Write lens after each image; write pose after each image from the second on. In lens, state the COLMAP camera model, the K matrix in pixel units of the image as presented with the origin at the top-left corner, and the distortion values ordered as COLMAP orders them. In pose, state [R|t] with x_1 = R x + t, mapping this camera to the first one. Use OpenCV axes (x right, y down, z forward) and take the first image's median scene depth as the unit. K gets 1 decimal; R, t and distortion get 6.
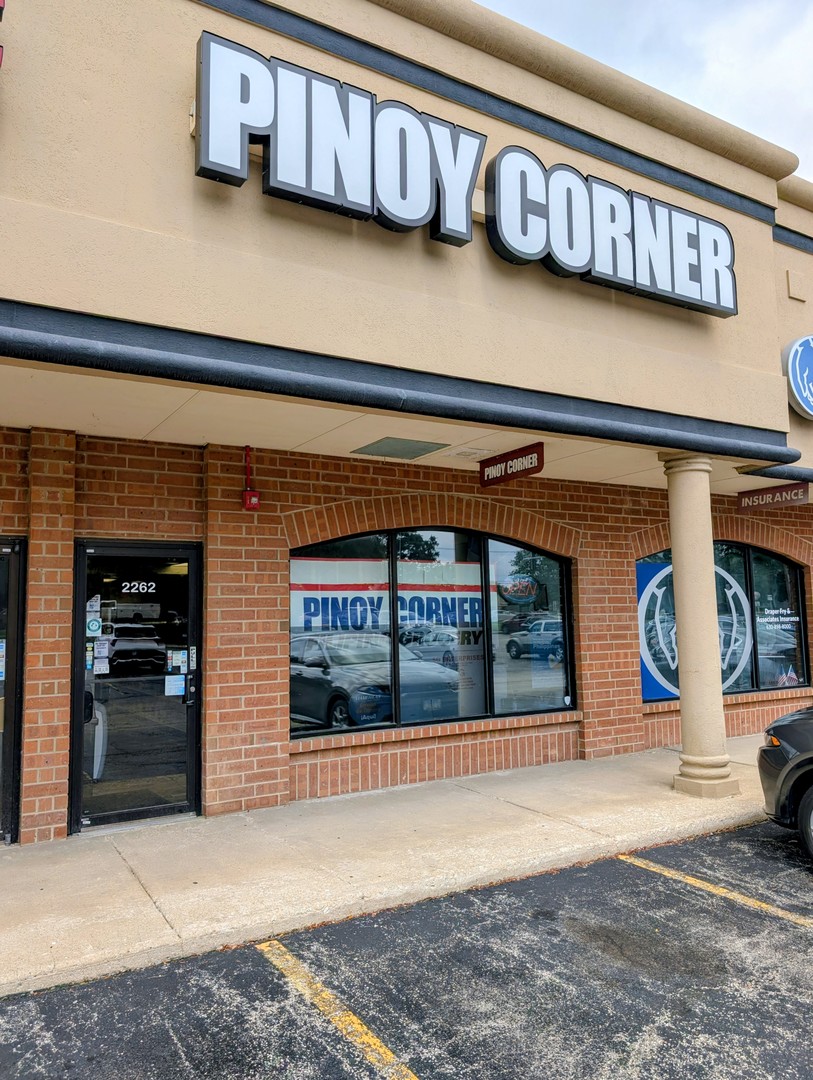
lens RADIAL K [[773.0, 0, 407.1], [0, 773.0, 537.0], [0, 0, 1]] dist [0.028318, -0.042092]
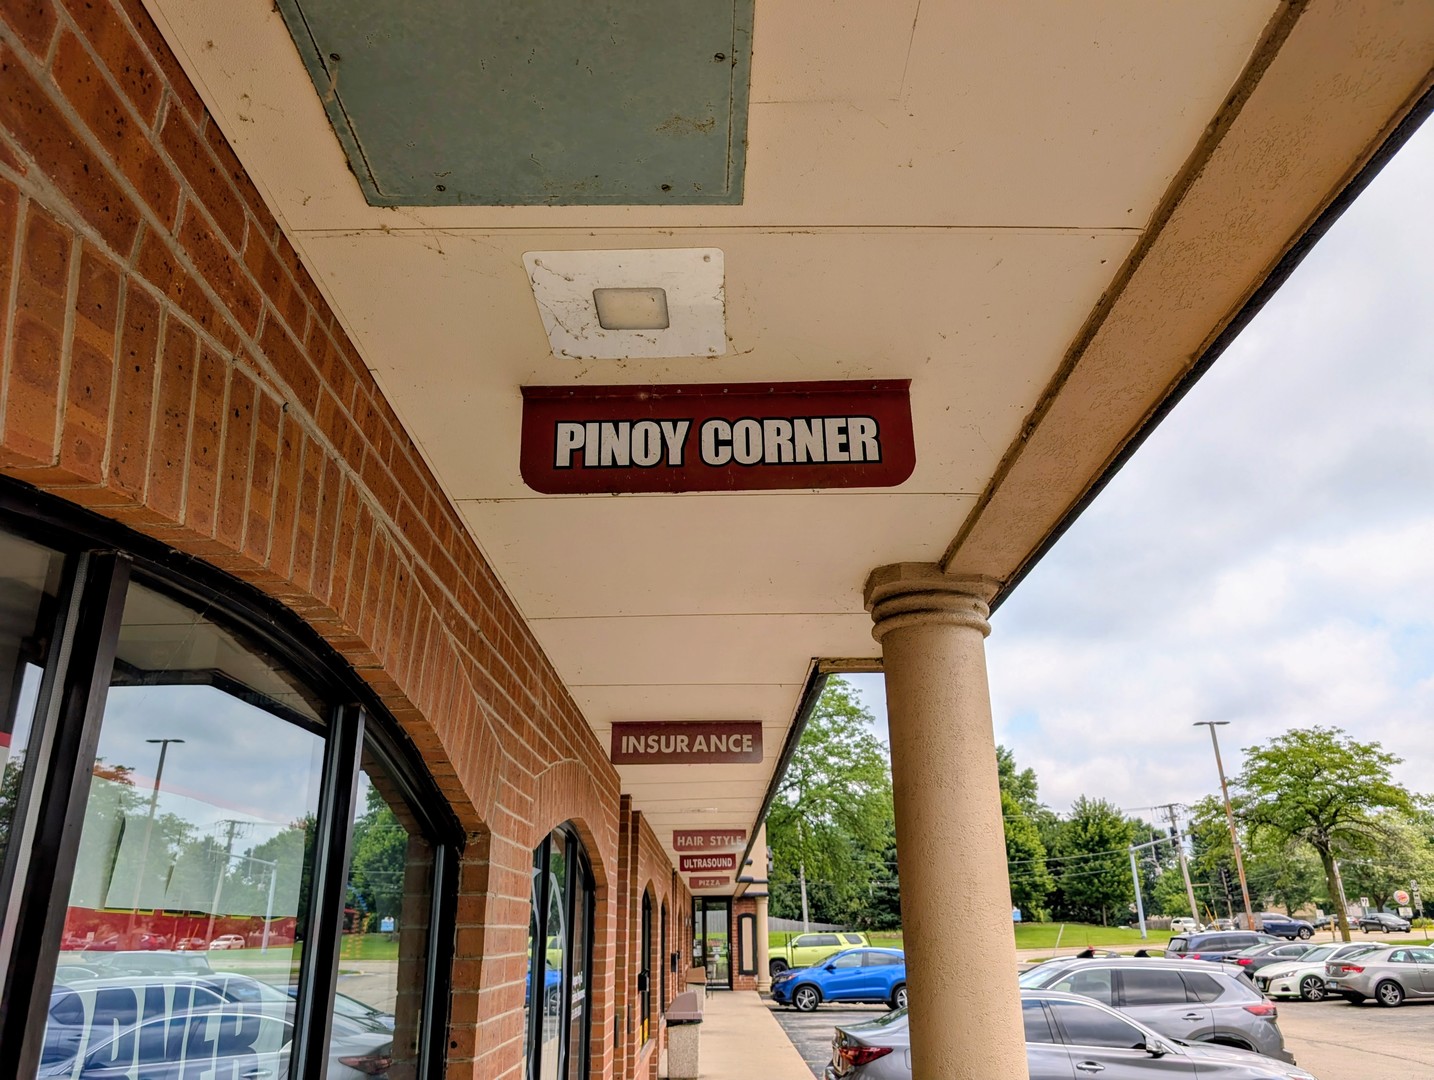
lens RADIAL K [[1026.4, 0, 725.7], [0, 1026.4, 544.3], [0, 0, 1]] dist [0.028318, -0.042092]
pose [[0.518332, 0.313431, 0.795671, -0.137549], [-0.086006, 0.944803, -0.316149, 0.053791], [-0.850844, 0.095438, 0.516679, 0.895753]]
